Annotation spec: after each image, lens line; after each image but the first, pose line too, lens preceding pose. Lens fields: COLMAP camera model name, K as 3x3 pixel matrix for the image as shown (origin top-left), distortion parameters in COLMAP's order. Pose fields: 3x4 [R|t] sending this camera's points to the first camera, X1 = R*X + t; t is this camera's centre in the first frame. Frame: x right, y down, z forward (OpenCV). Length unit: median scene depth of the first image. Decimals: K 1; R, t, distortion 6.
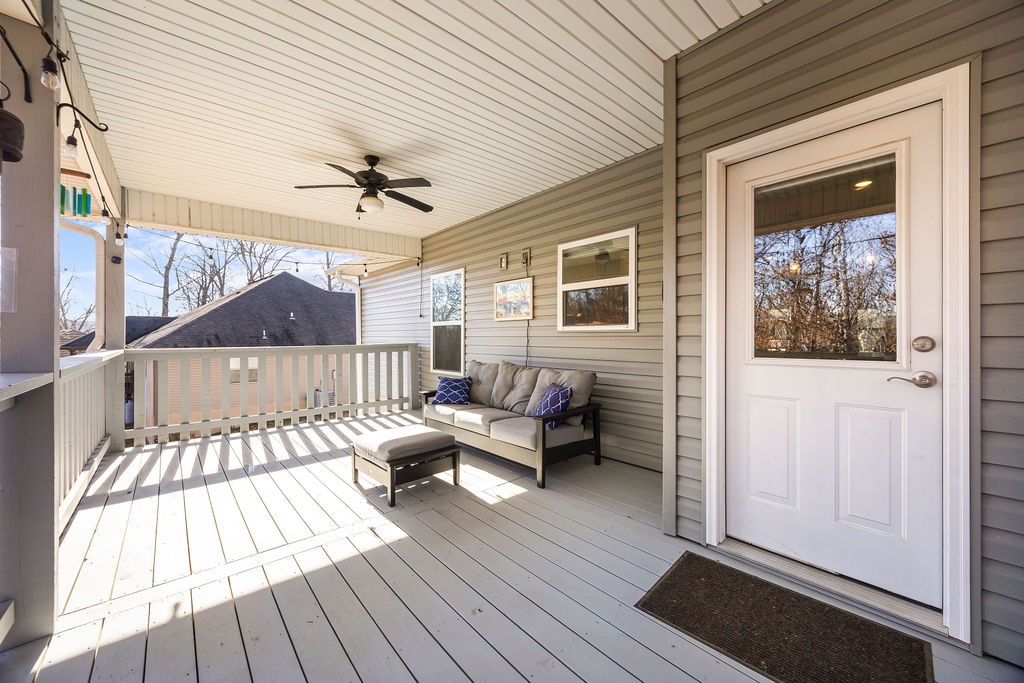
lens RADIAL K [[388.0, 0, 511.3], [0, 388.0, 335.9], [0, 0, 1]] dist [-0.000739, -0.000391]
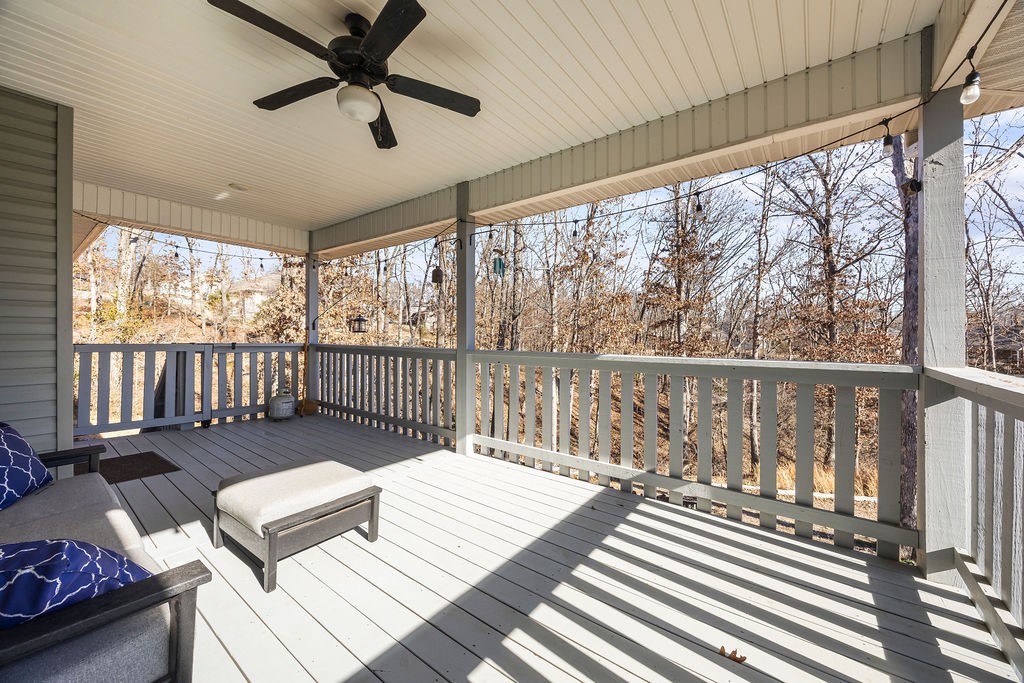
lens RADIAL K [[388.0, 0, 511.8], [0, 388.0, 335.1], [0, 0, 1]] dist [-0.000739, -0.000391]
pose [[-0.980935, -0.004238, -0.194292, -0.576007], [-0.004962, 0.999982, 0.003242, -0.008243], [0.194275, 0.004144, -0.980938, 1.973670]]
